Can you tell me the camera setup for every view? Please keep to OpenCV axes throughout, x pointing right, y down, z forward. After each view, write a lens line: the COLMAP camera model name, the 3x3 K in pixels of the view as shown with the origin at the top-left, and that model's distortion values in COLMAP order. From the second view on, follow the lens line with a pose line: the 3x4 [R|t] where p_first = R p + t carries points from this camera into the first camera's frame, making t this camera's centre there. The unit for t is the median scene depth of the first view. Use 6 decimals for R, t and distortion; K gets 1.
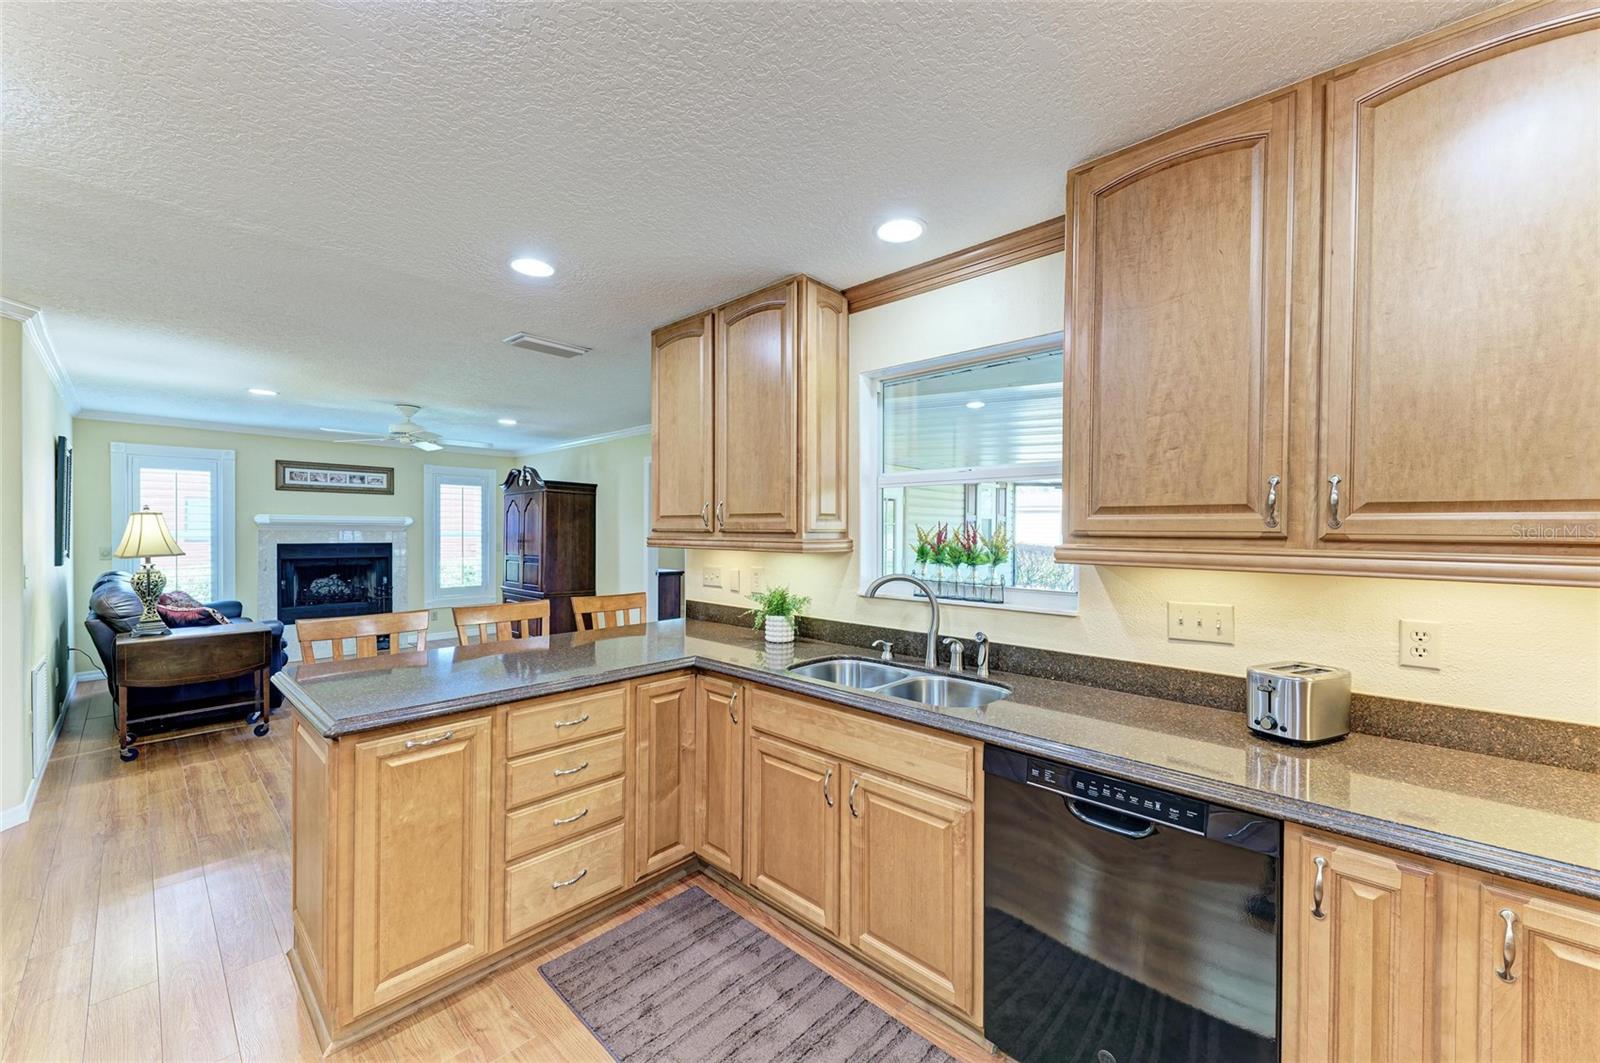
lens RADIAL K [[618.2, 0, 800.0], [0, 618.2, 531.5], [0, 0, 1]] dist [0.000559, 0.000022]
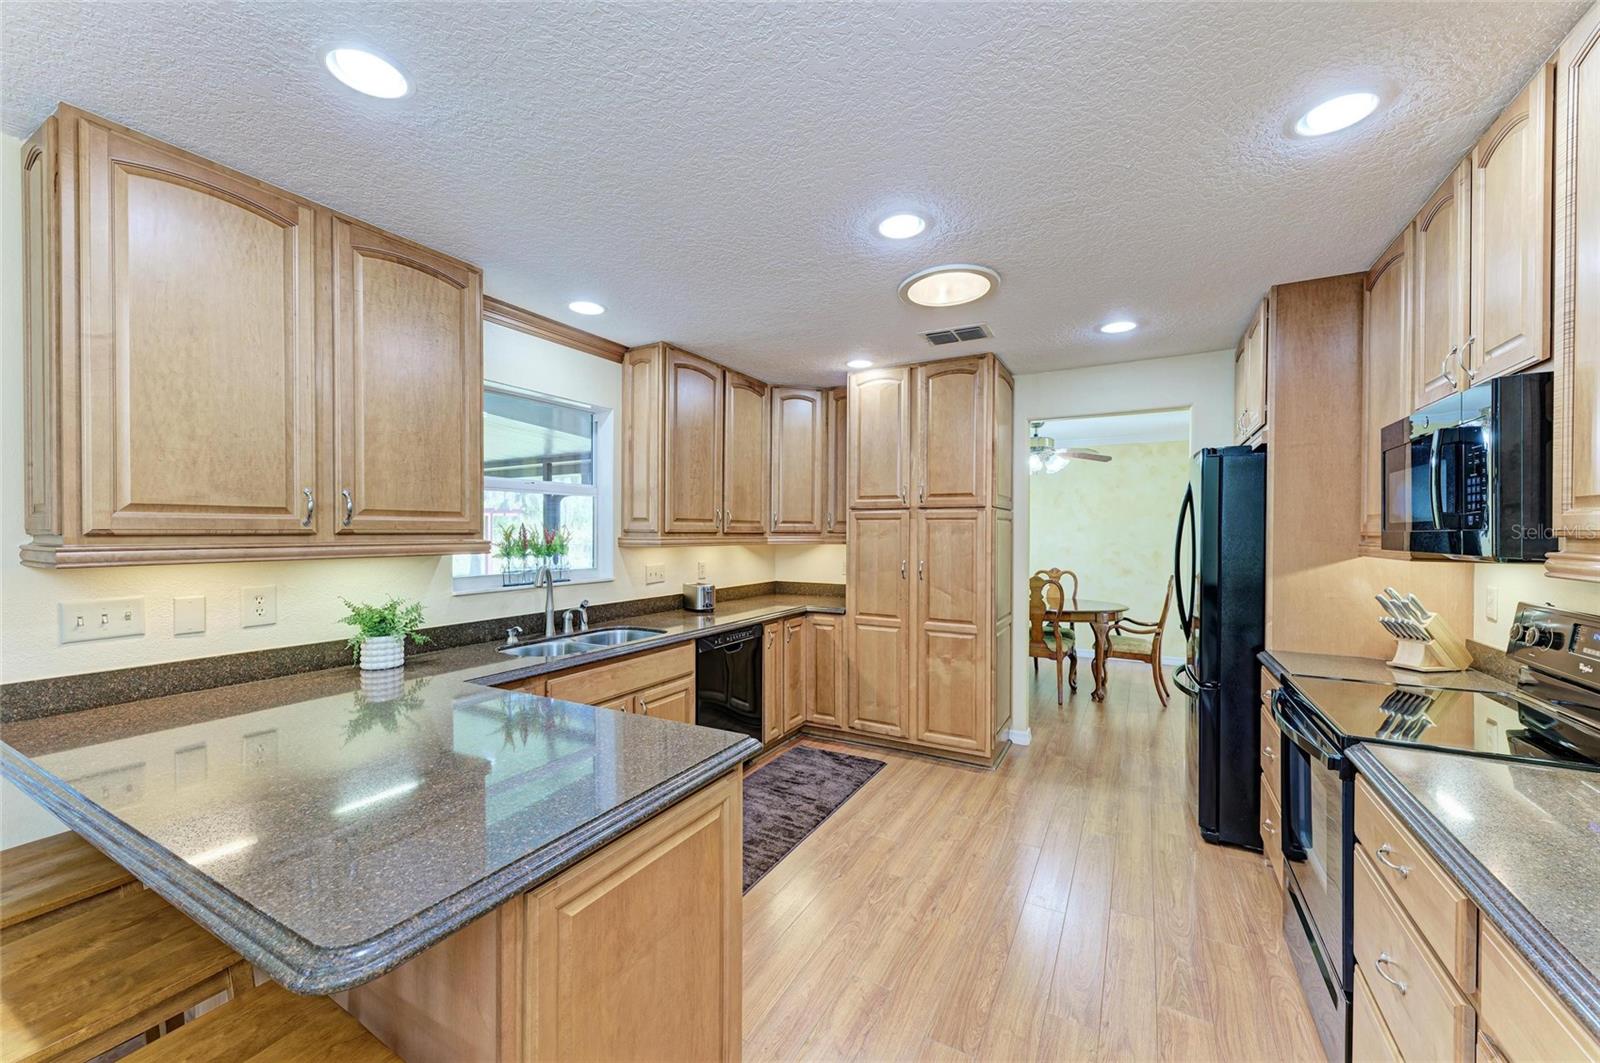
lens RADIAL K [[618.2, 0, 800.0], [0, 618.2, 531.5], [0, 0, 1]] dist [0.000559, 0.000022]
pose [[-0.252211, -0.003946, 0.967664, -1.198949], [0.002479, 0.999986, 0.004724, -0.003882], [-0.967669, 0.003590, -0.252197, 0.847030]]
